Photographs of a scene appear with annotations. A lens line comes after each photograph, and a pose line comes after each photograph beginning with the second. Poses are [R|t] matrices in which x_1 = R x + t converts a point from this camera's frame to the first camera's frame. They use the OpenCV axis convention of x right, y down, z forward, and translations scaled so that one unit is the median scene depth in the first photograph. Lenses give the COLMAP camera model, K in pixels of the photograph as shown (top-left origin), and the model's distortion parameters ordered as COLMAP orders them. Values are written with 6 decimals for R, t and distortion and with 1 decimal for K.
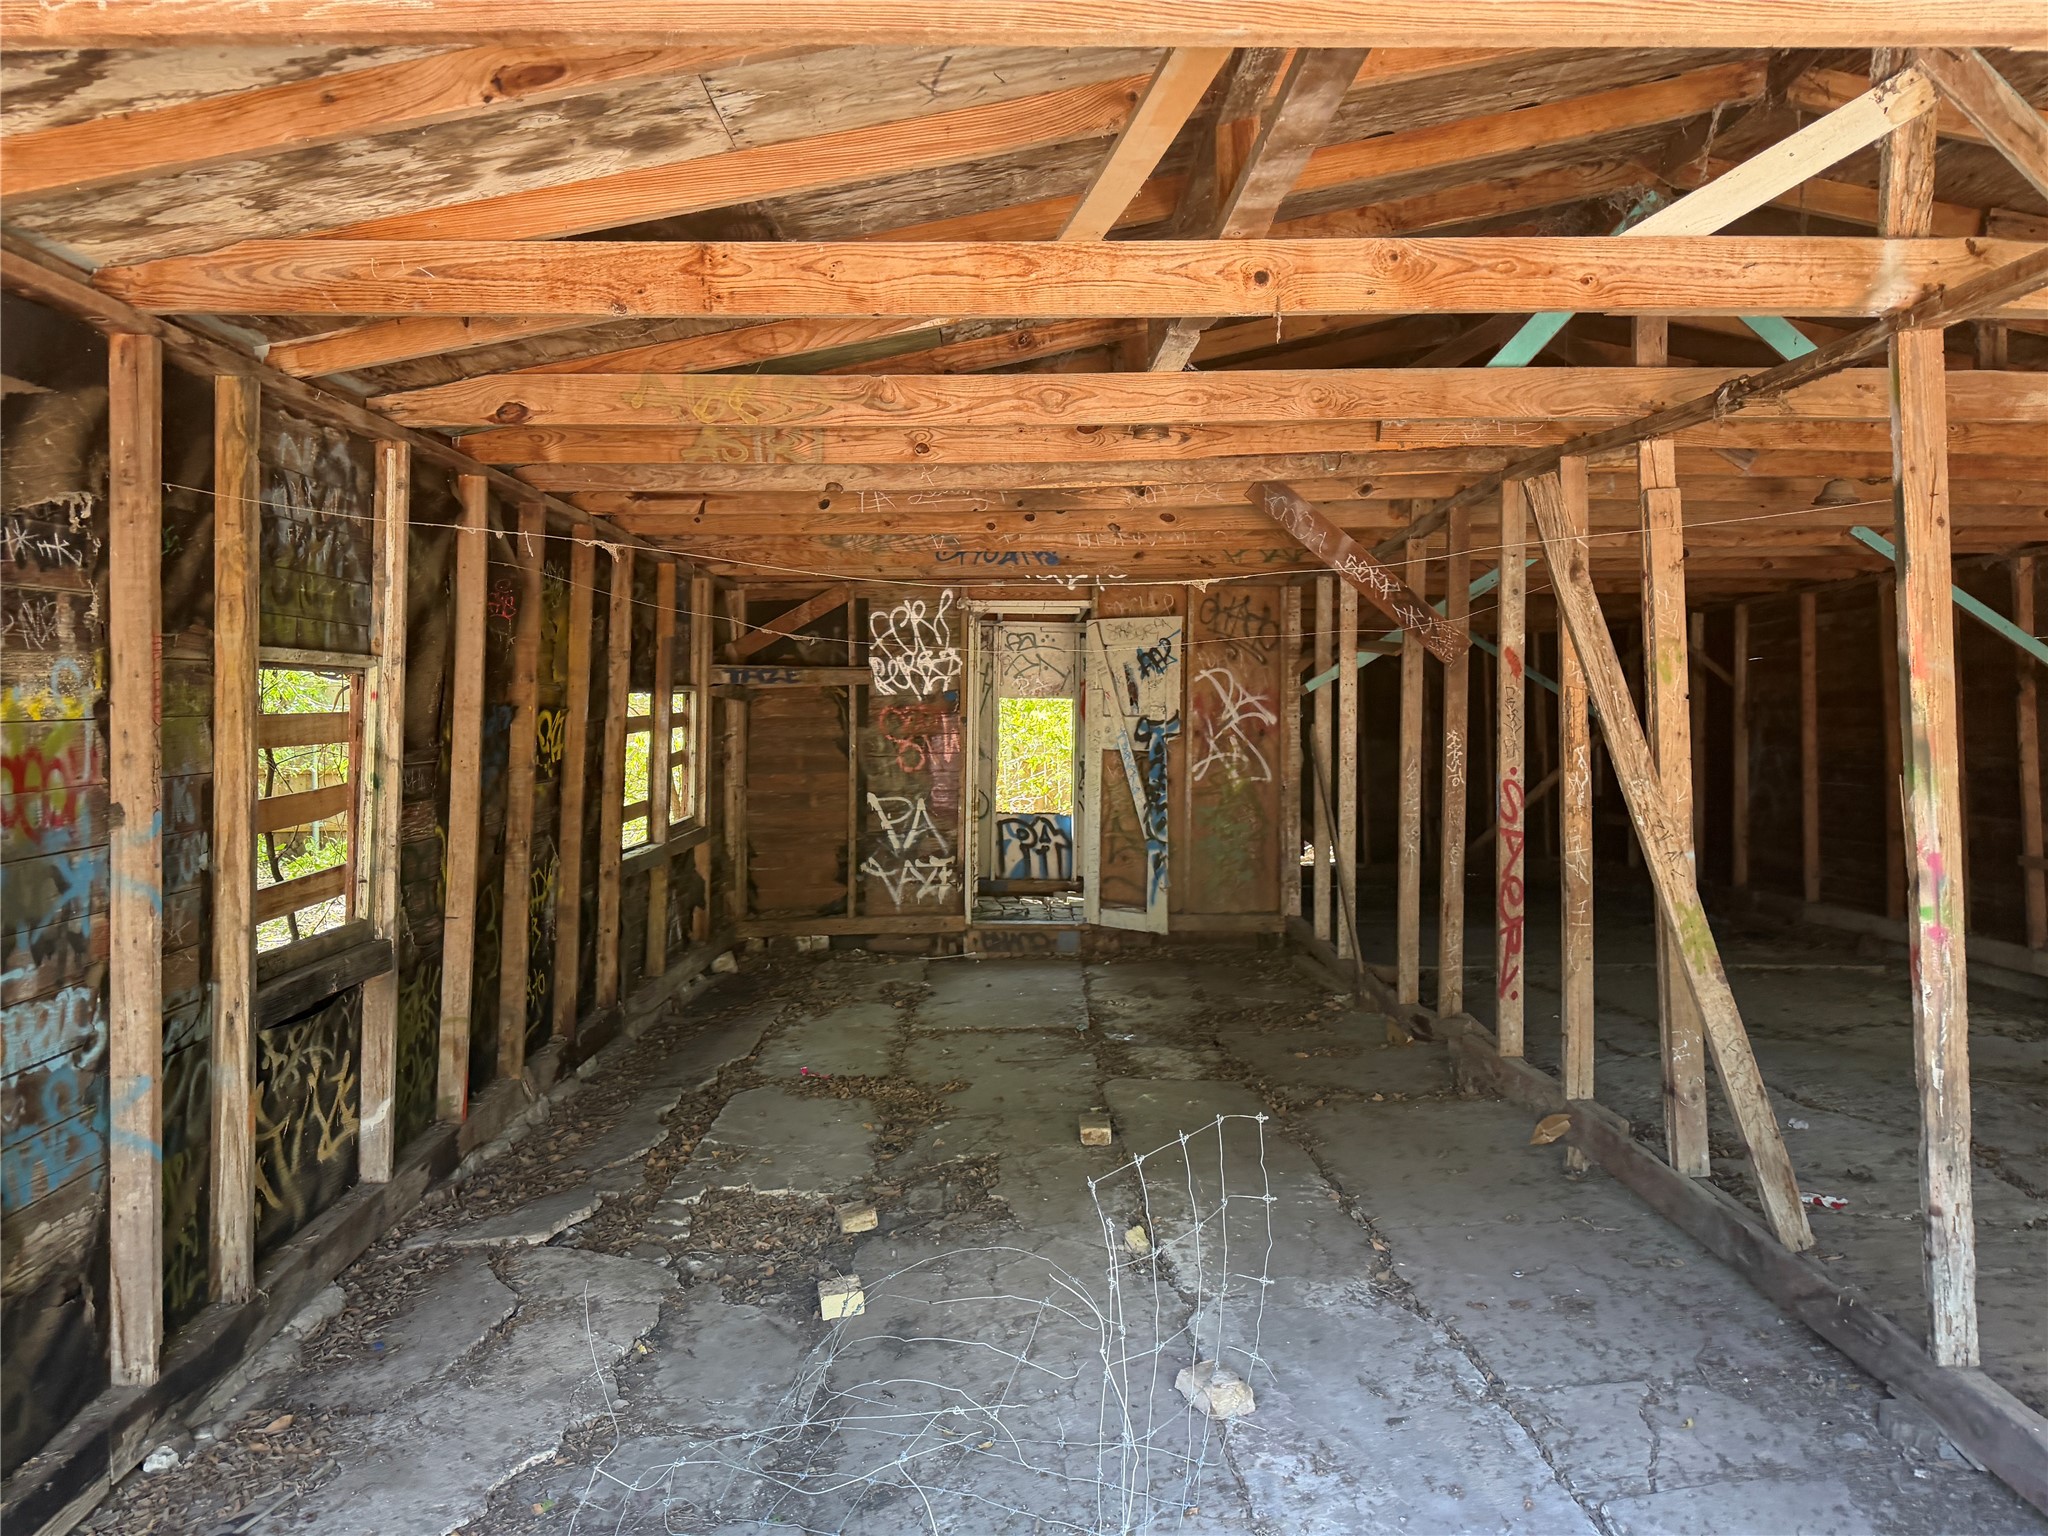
lens RADIAL K [[1407.5, 0, 1015.4], [0, 1407.5, 766.9], [0, 0, 1]] dist [0.007218, 0.001694]
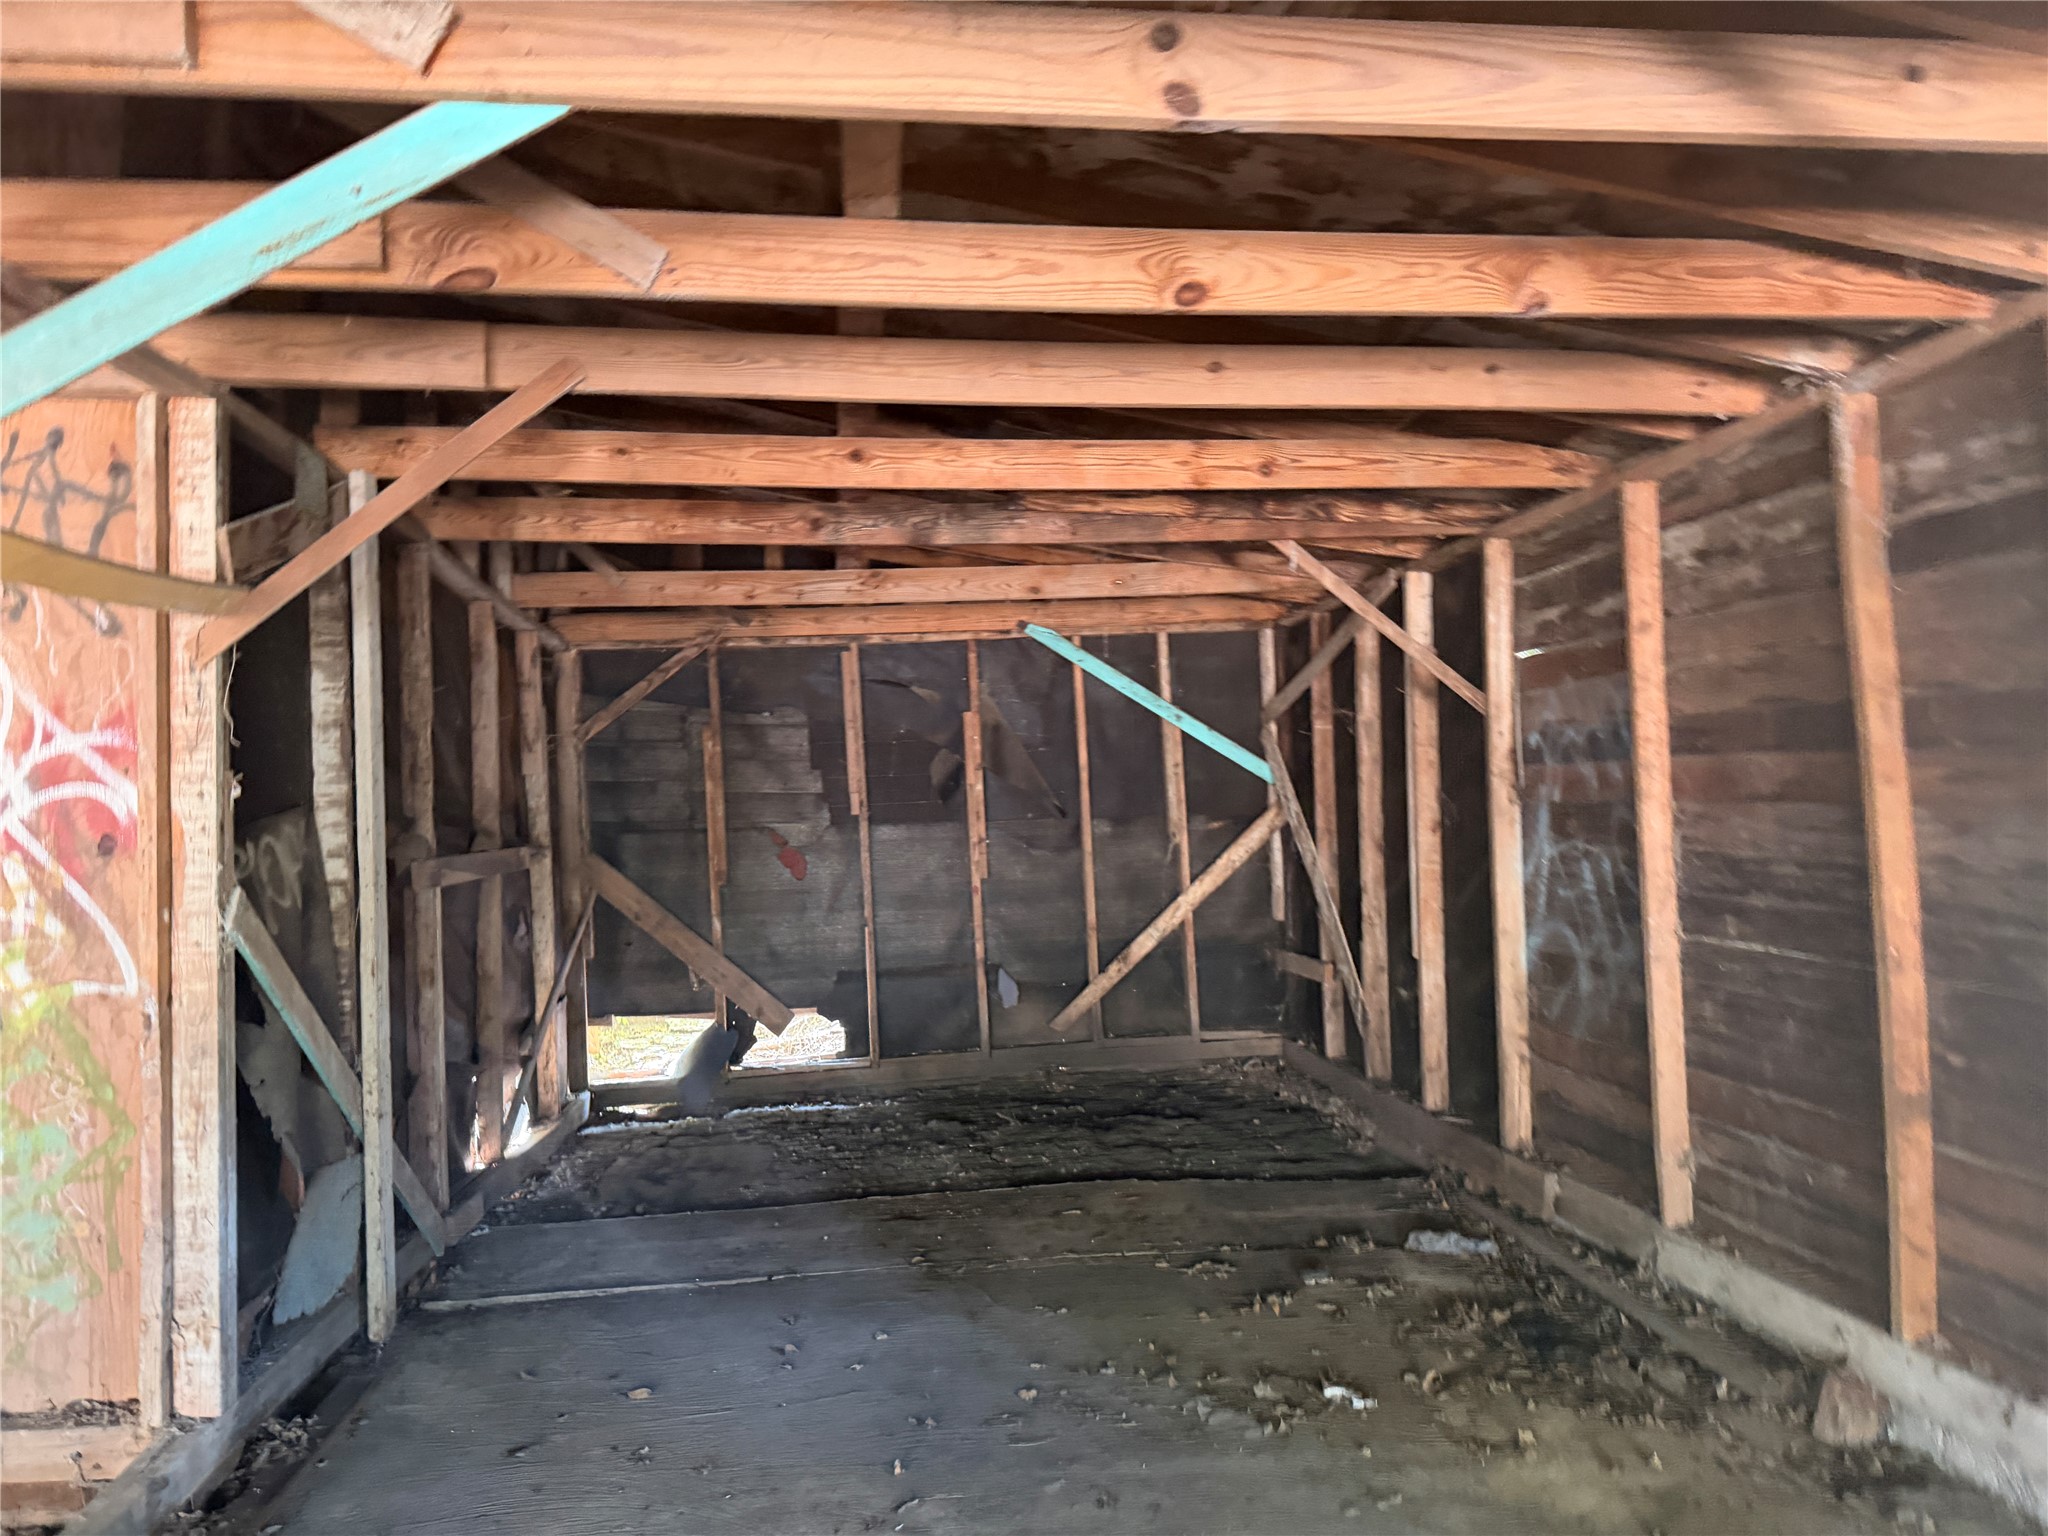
lens RADIAL K [[1407.5, 0, 1033.5], [0, 1407.5, 765.2], [0, 0, 1]] dist [0.007218, 0.001694]
pose [[0.990863, -0.010119, 0.134495, 0.325329], [0.016702, 0.998712, -0.047903, -0.022356], [-0.133837, 0.049711, 0.989756, 0.612716]]
